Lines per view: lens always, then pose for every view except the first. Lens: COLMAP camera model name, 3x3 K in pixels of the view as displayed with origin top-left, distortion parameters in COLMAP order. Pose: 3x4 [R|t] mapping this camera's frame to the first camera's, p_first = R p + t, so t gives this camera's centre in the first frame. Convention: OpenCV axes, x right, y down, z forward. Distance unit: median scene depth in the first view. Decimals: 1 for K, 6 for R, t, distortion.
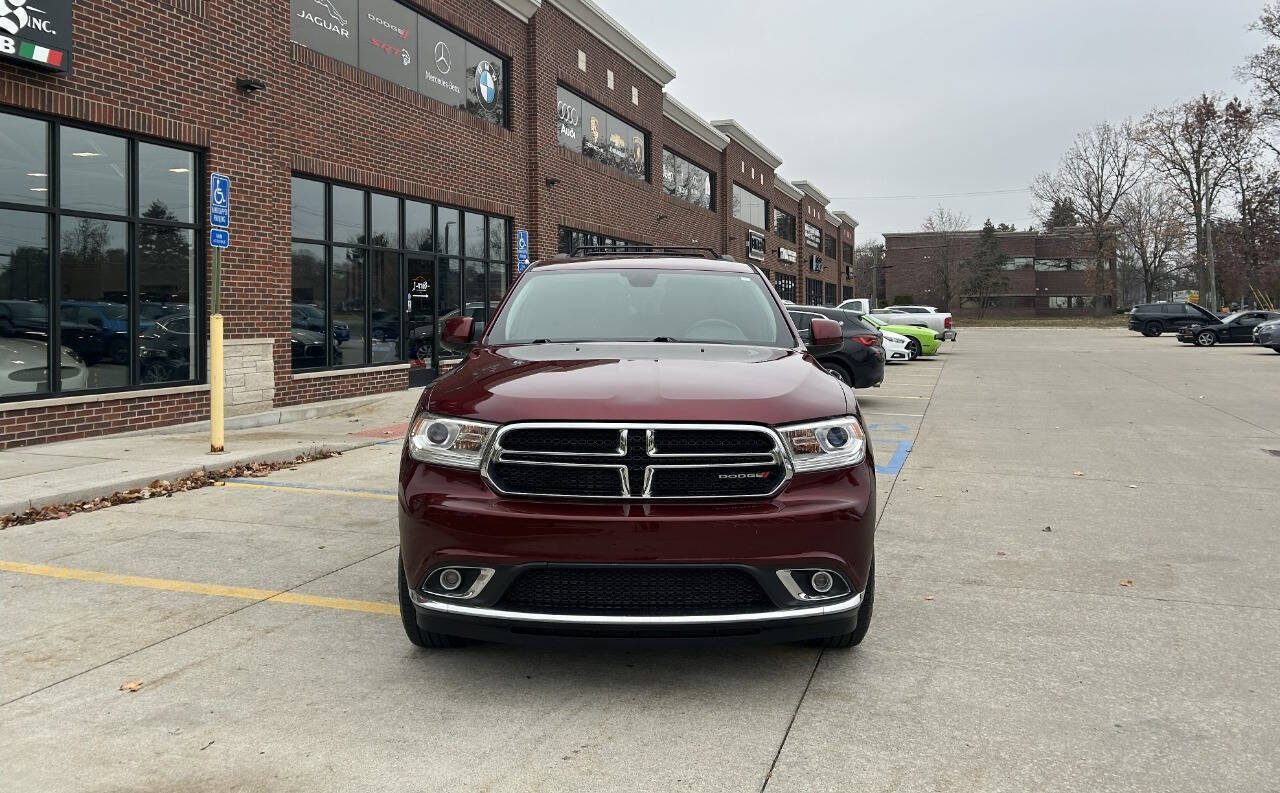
lens RADIAL K [[967.1, 0, 730.3], [0, 967.1, 362.8], [0, 0, 1]] dist [0.045753, -0.021641]
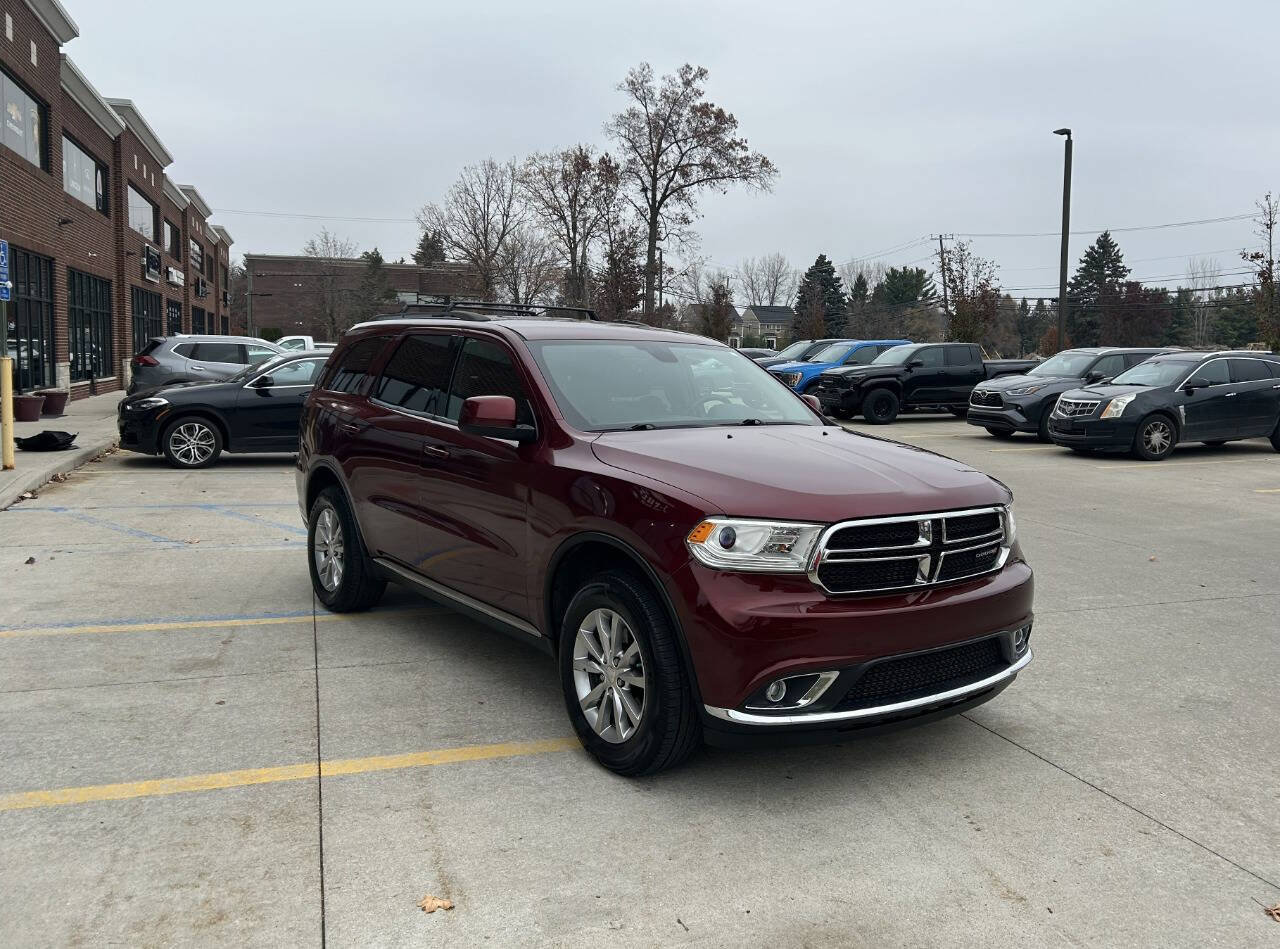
lens RADIAL K [[1019.8, 0, 736.3], [0, 1019.8, 469.2], [0, 0, 1]] dist [0.021429, 0.002478]
pose [[0.808108, -0.043320, 0.587439, -0.252750], [0.005184, 0.997776, 0.066449, -0.016514], [-0.589011, -0.050652, 0.806536, 0.065469]]
